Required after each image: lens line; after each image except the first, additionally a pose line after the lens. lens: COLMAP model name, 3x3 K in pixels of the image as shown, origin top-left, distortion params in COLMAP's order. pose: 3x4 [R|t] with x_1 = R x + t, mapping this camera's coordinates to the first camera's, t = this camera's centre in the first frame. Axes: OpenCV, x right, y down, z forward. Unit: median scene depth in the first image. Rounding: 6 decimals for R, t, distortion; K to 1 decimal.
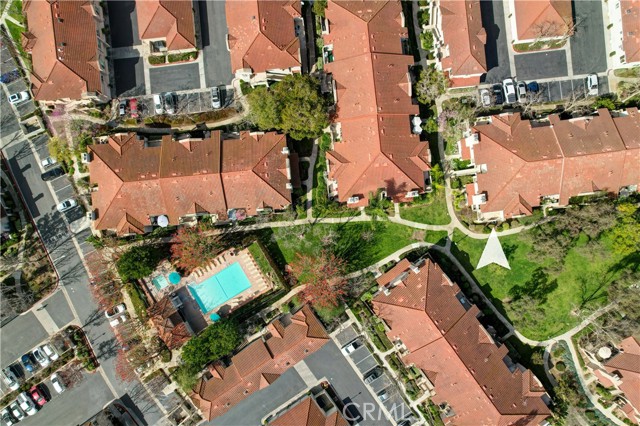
lens RADIAL K [[416.3, 0, 319.6], [0, 416.3, 216.8], [0, 0, 1]] dist [-0.068871, 0.063664]
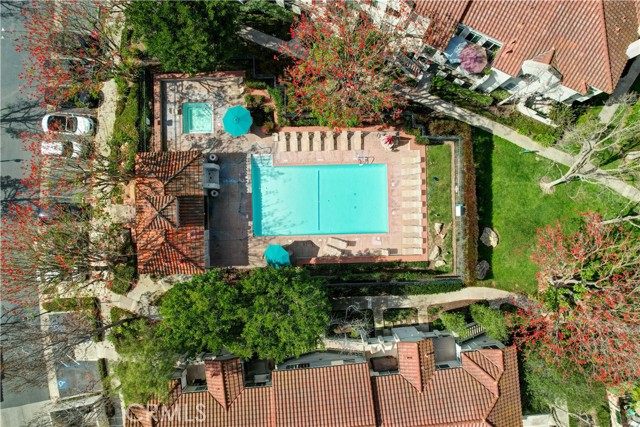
lens RADIAL K [[416.3, 0, 319.6], [0, 416.3, 217.3], [0, 0, 1]] dist [-0.068871, 0.063664]
pose [[0.872541, 0.488439, 0.009982, -0.236280], [-0.488444, 0.872593, -0.002058, 0.189080], [-0.009716, -0.003080, 0.999948, 0.586951]]
